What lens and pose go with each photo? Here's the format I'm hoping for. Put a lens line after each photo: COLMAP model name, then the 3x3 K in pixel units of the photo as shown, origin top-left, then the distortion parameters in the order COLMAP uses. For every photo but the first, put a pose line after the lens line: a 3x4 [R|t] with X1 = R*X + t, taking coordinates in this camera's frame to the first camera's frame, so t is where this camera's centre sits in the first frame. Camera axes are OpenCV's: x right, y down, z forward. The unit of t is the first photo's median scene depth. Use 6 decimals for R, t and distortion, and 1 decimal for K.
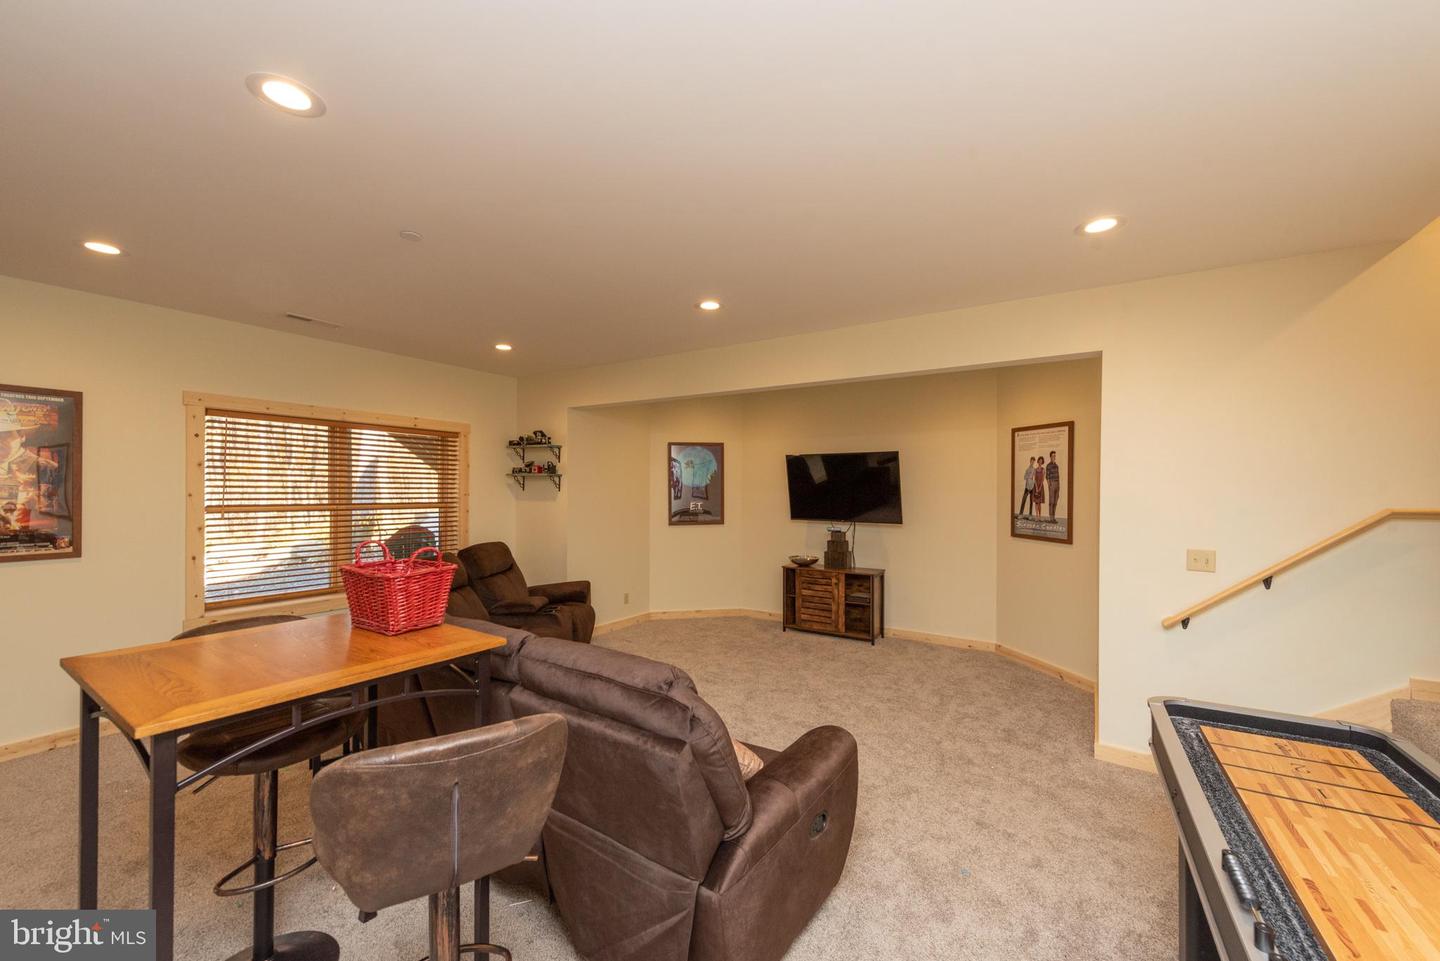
lens RADIAL K [[598.5, 0, 720.0], [0, 598.5, 480.5], [0, 0, 1]] dist [-0.001279, 0.000146]
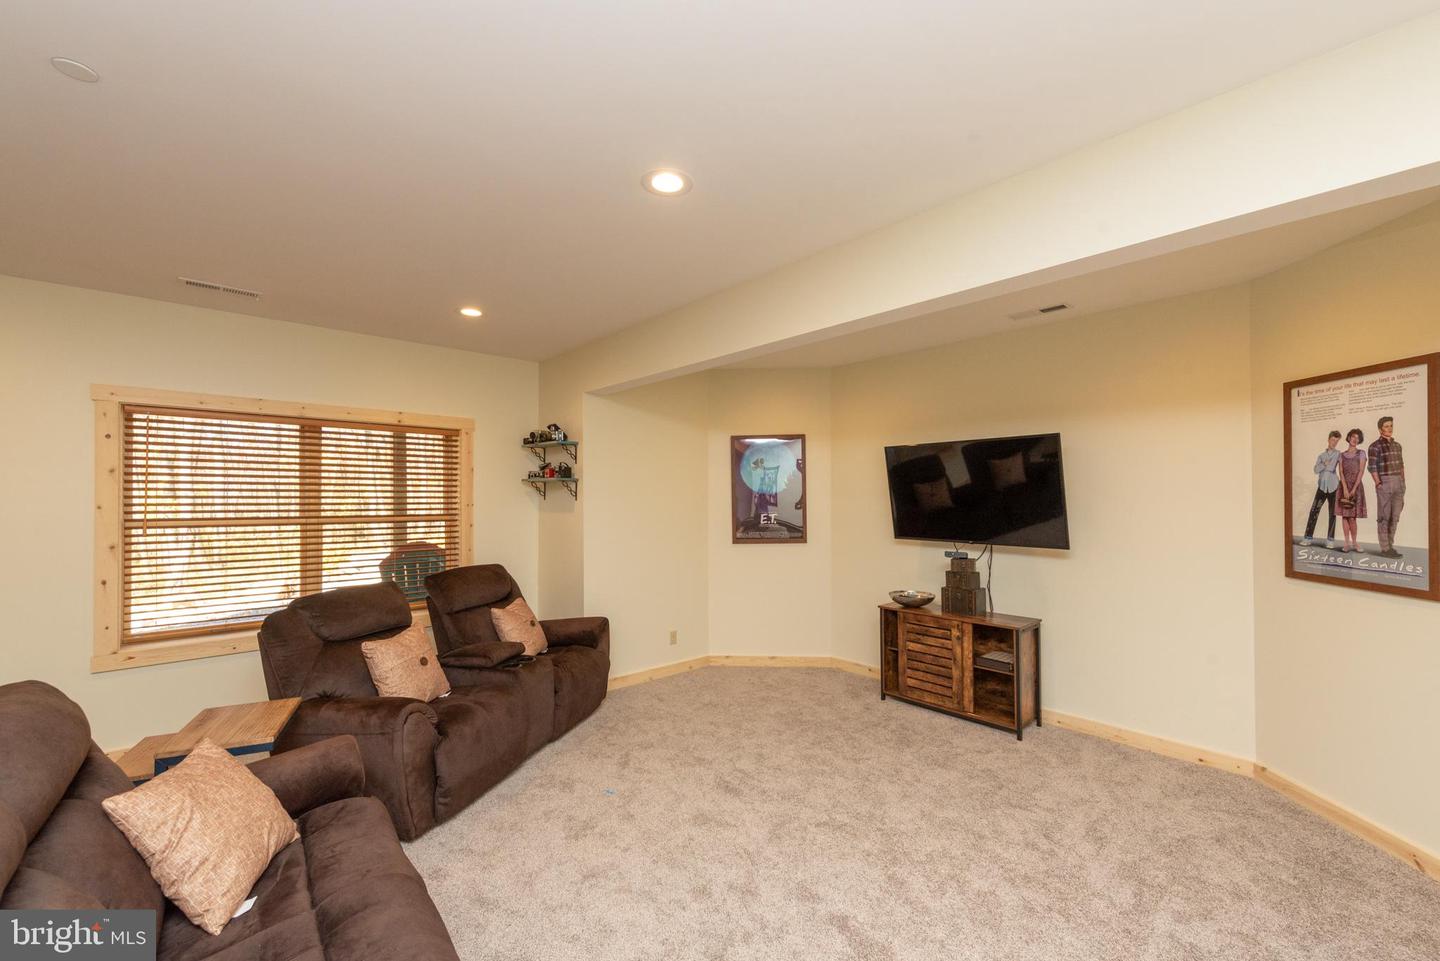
lens RADIAL K [[613.2, 0, 703.3], [0, 613.2, 485.8], [0, 0, 1]] dist [0.002009, -0.000698]
pose [[0.960889, -0.012324, -0.276661, 0.118793], [0.011046, 0.999920, -0.006178, 0.006252], [0.276715, 0.002880, 0.960948, 0.285559]]
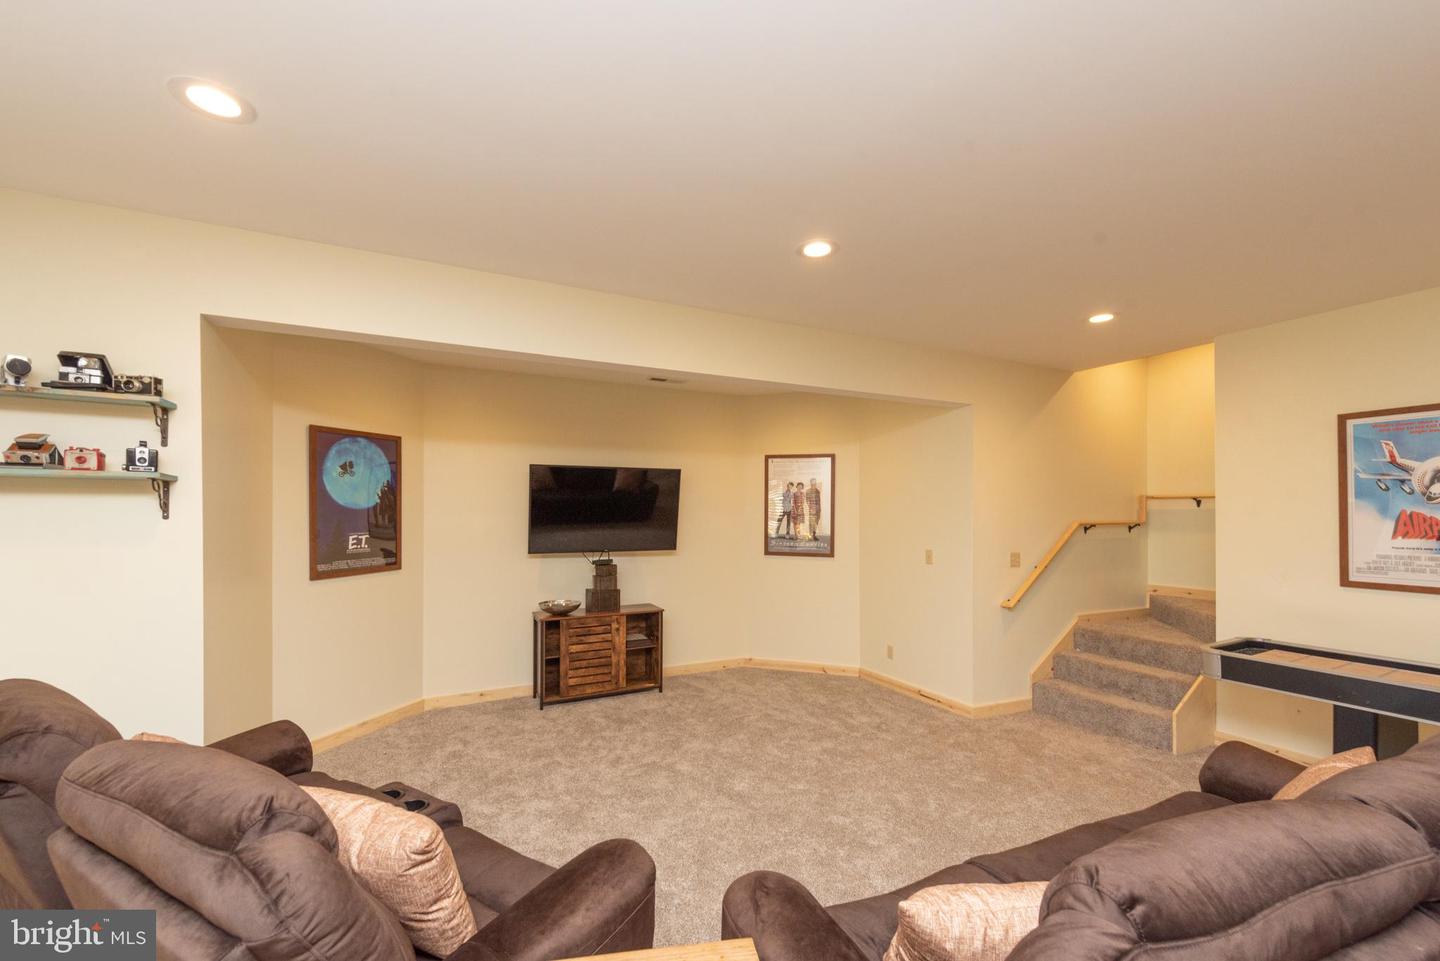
lens RADIAL K [[593.2, 0, 736.4], [0, 593.2, 509.2], [0, 0, 1]] dist [0.001252, -0.000199]
pose [[0.485108, -0.000107, 0.874454, -0.446585], [-0.009879, 0.999936, 0.005602, 0.005478], [-0.874398, -0.011357, 0.485076, 0.500855]]
